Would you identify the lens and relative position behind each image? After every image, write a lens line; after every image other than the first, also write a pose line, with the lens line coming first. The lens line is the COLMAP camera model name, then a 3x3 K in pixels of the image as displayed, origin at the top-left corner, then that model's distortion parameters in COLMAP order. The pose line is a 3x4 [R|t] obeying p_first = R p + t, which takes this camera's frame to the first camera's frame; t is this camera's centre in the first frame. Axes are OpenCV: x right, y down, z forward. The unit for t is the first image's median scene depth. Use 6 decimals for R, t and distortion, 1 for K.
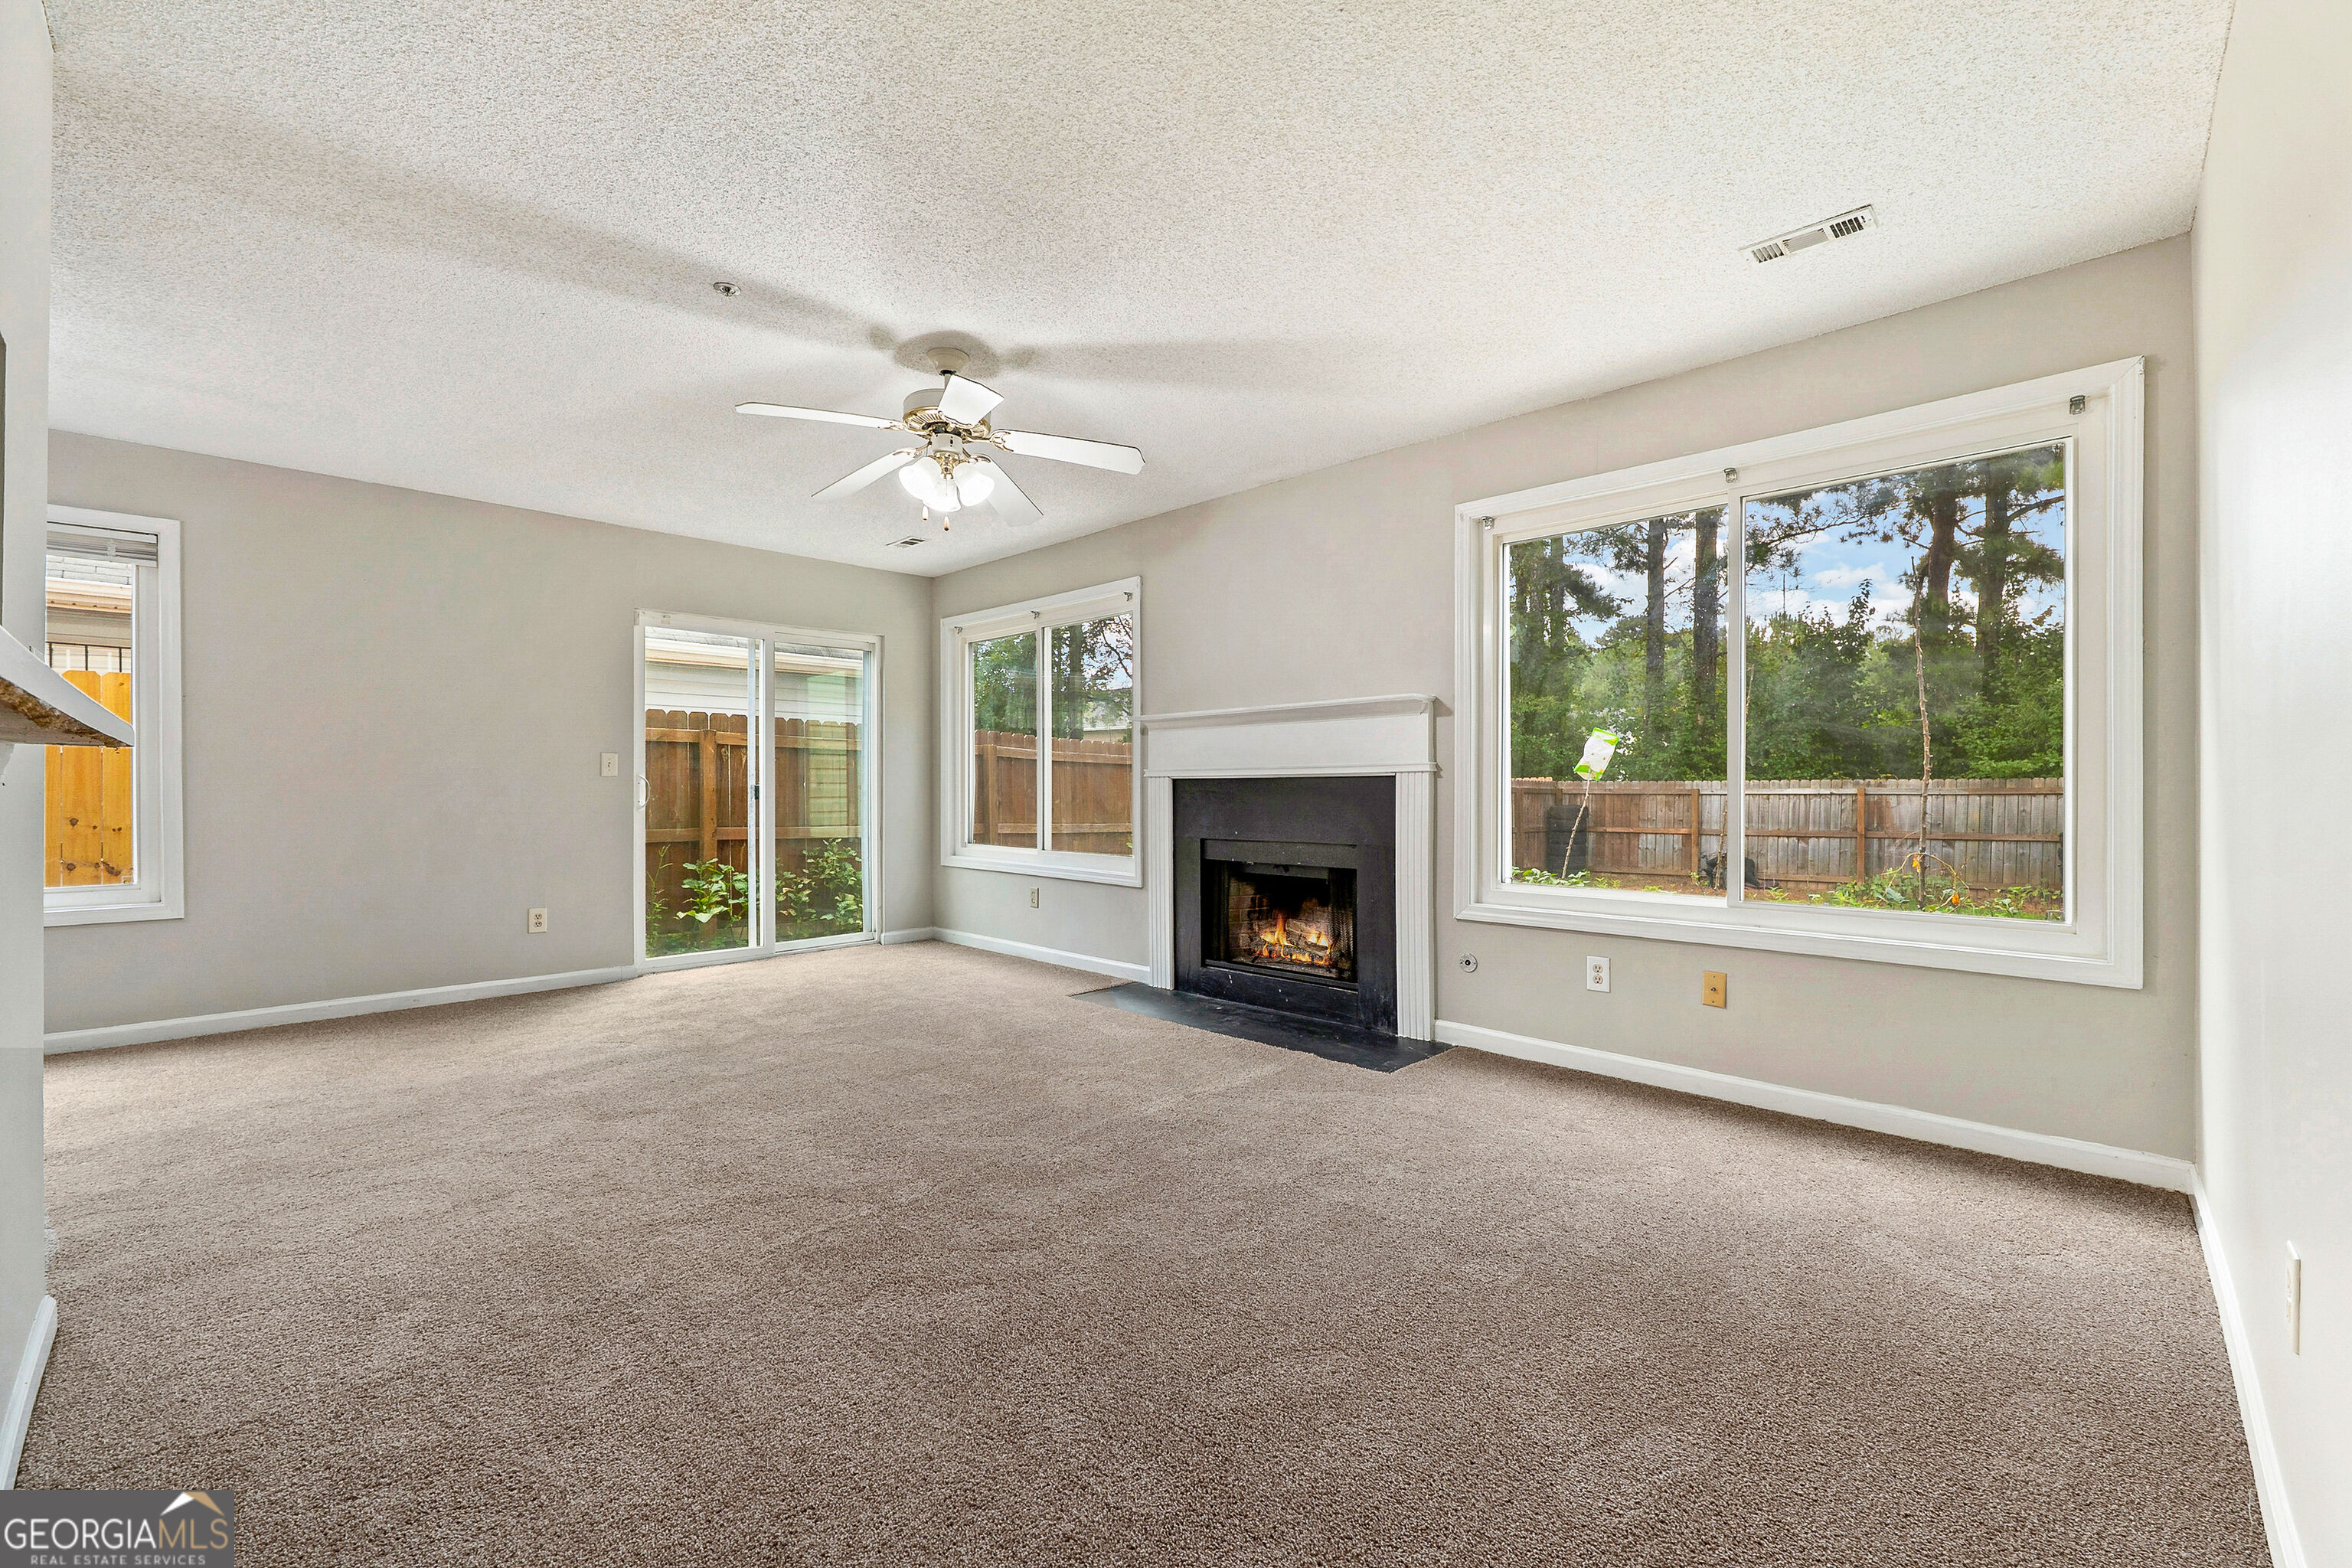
lens RADIAL K [[953.2, 0, 1177.6], [0, 953.2, 787.9], [0, 0, 1]] dist [-0.009532, 0.000316]
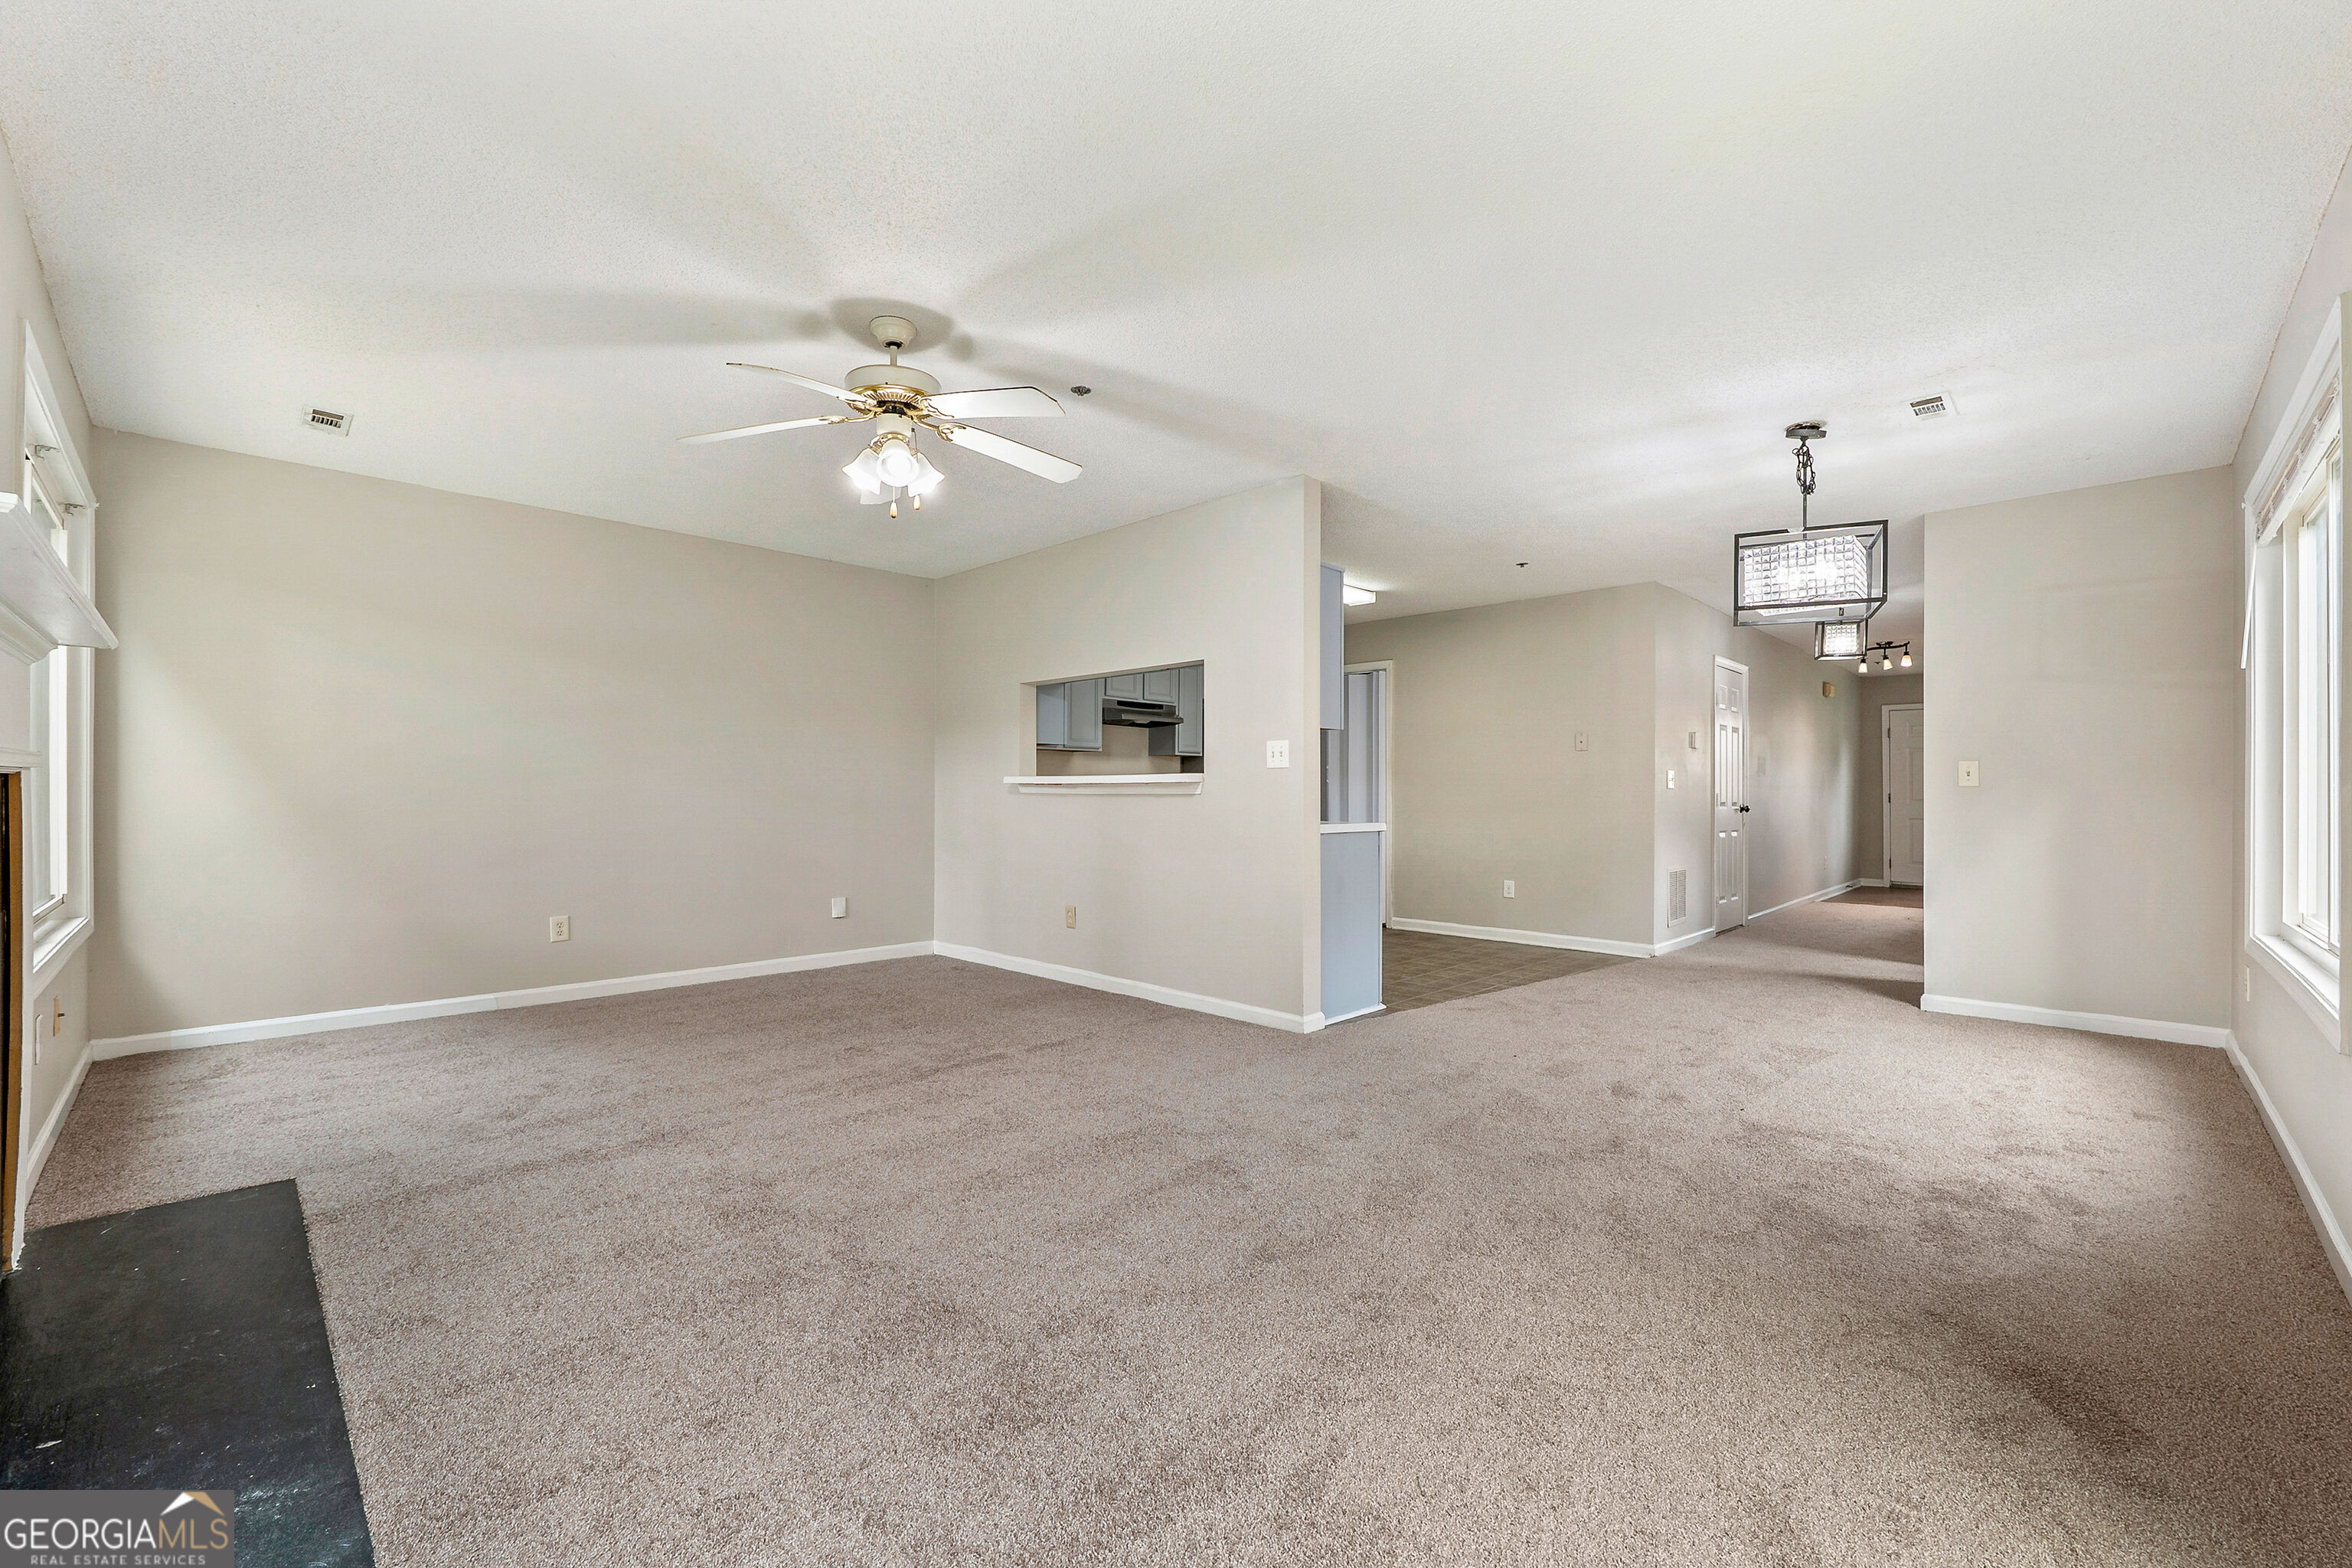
lens RADIAL K [[953.2, 0, 1162.9], [0, 953.2, 791.1], [0, 0, 1]] dist [-0.009532, 0.000316]
pose [[-0.999795, -0.002915, 0.020027, -0.112003], [-0.002914, 0.999996, 0.000086, -0.002000], [-0.020027, 0.000027, -0.999799, 0.410983]]
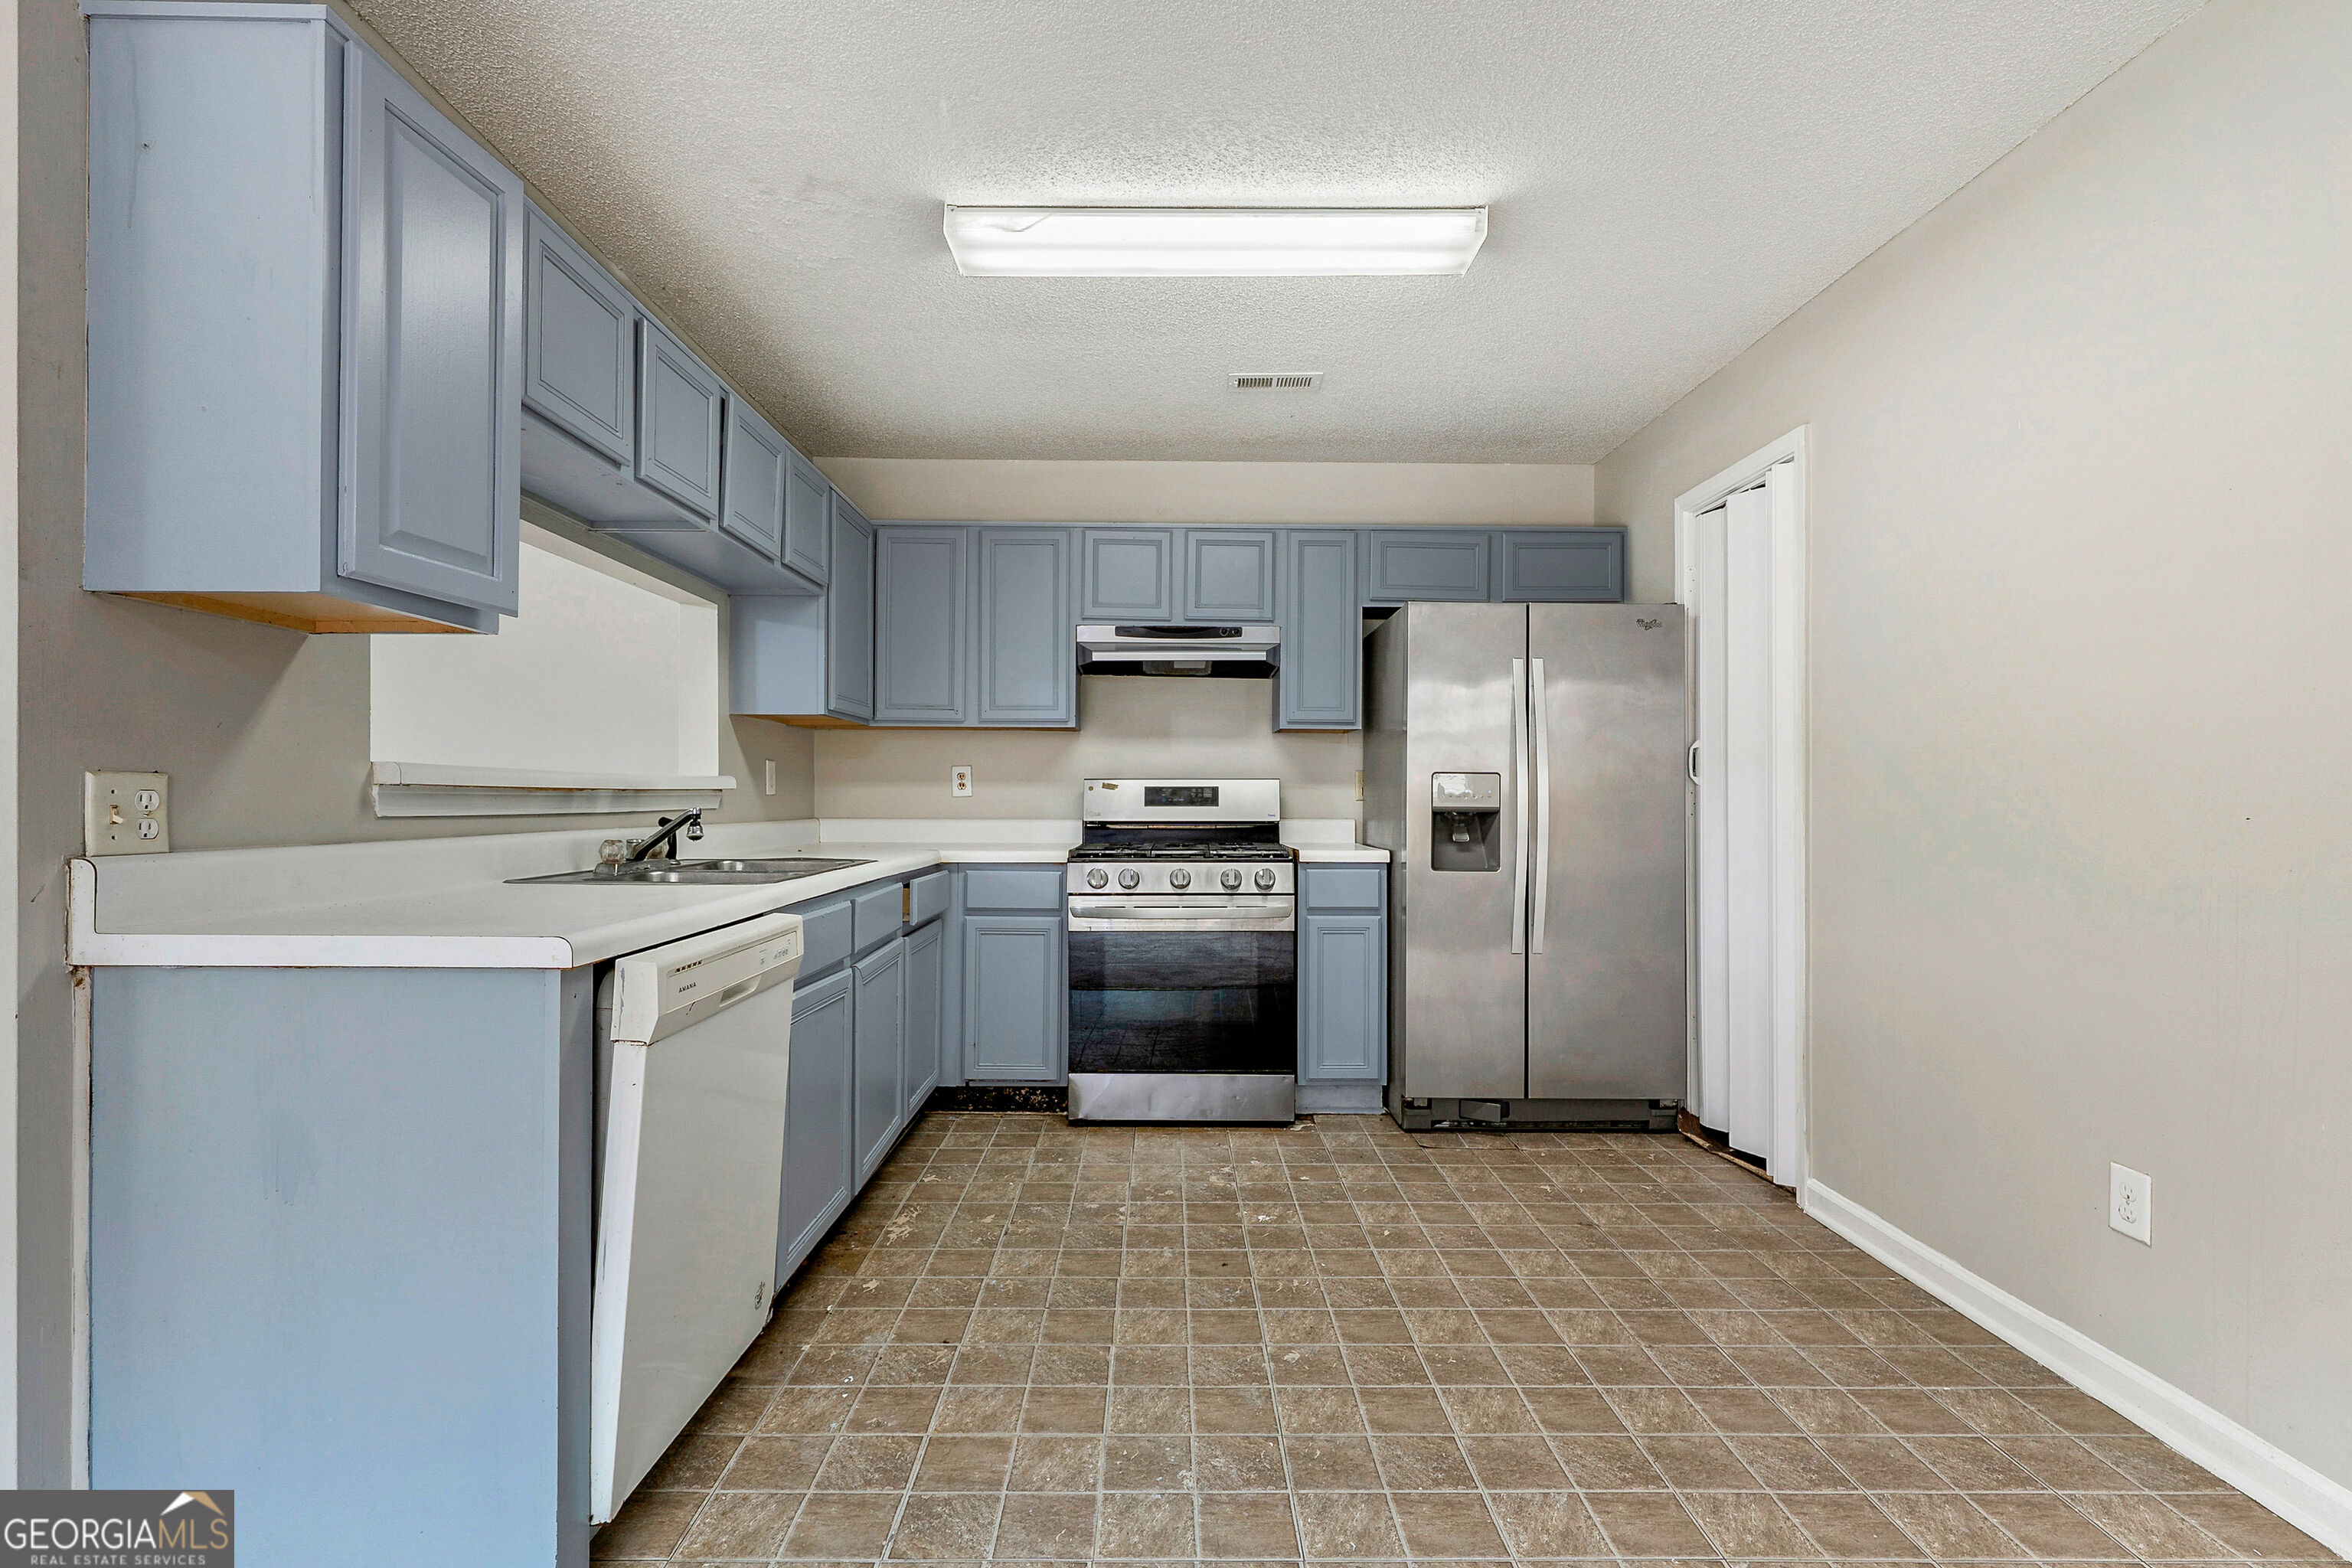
lens RADIAL K [[1075.3, 0, 1168.0], [0, 1075.3, 785.1], [0, 0, 1]] dist [-0.001792, 0.000726]
pose [[-0.697993, 0.005842, 0.716081, -0.289028], [-0.002095, 0.999946, -0.010200, -0.003441], [-0.716102, -0.008620, -0.697943, 0.107792]]
